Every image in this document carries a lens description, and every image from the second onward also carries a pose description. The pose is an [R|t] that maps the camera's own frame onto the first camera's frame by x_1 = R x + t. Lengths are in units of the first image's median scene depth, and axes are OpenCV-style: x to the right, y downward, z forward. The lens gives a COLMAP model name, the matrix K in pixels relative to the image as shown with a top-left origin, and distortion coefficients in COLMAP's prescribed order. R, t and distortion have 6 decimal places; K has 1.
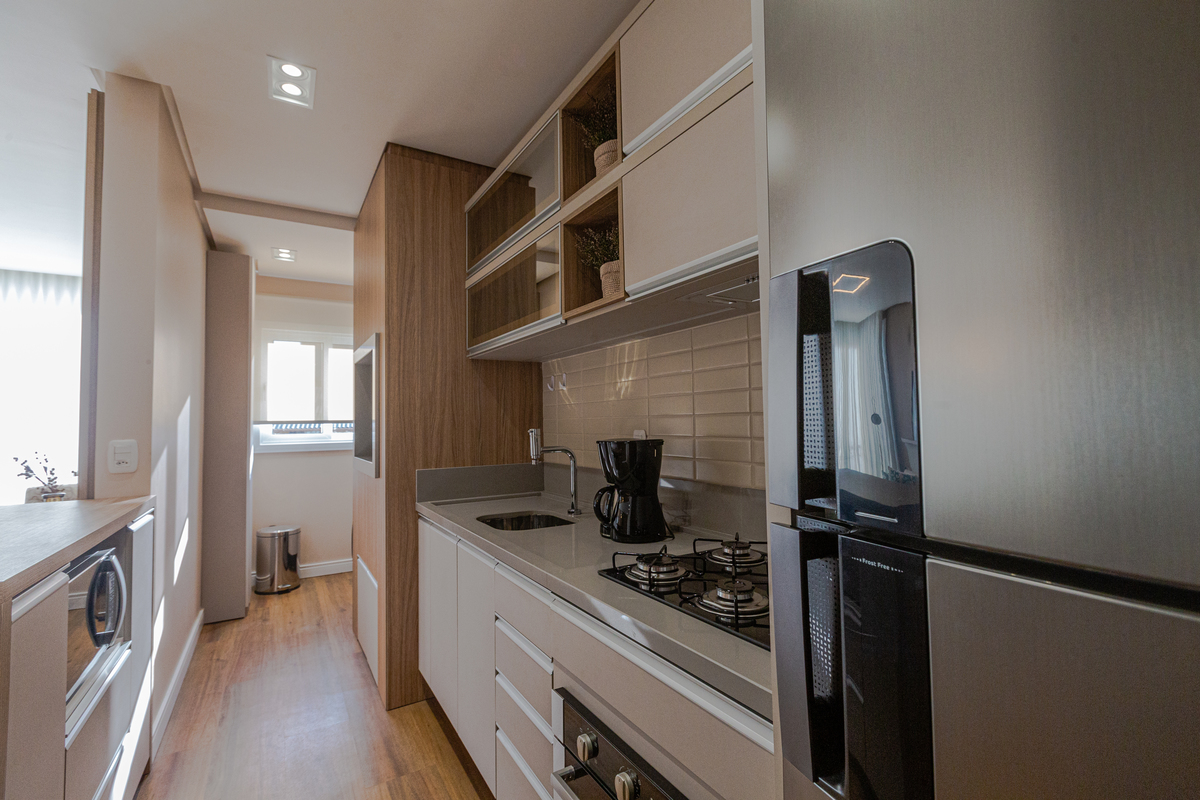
lens RADIAL K [[533.0, 0, 603.3], [0, 533.0, 398.8], [0, 0, 1]] dist [-0.001299, -0.000206]
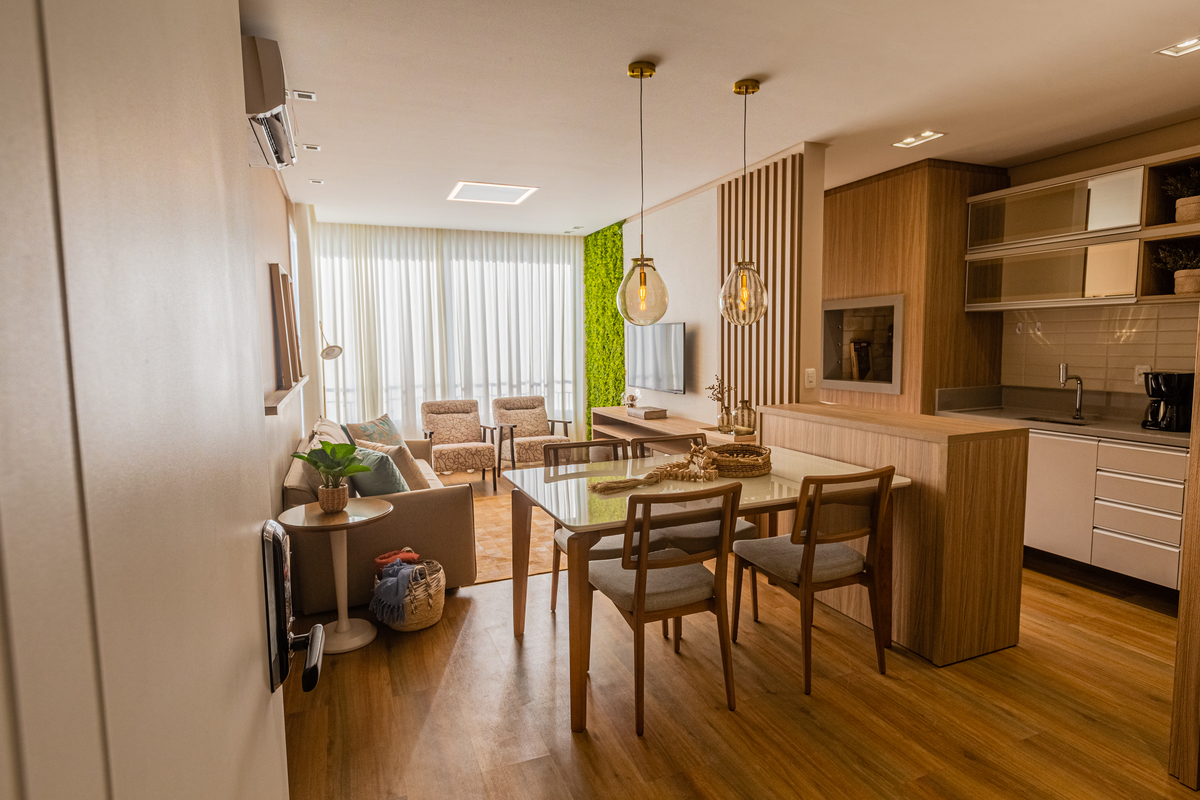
lens RADIAL K [[645.6, 0, 598.6], [0, 645.6, 400.5], [0, 0, 1]] dist [0.004367, 0.000266]
pose [[0.983524, 0.026818, -0.178776, -1.052143], [-0.002733, 0.991028, 0.133629, -0.080239], [0.180756, -0.130939, 0.974773, -1.008671]]
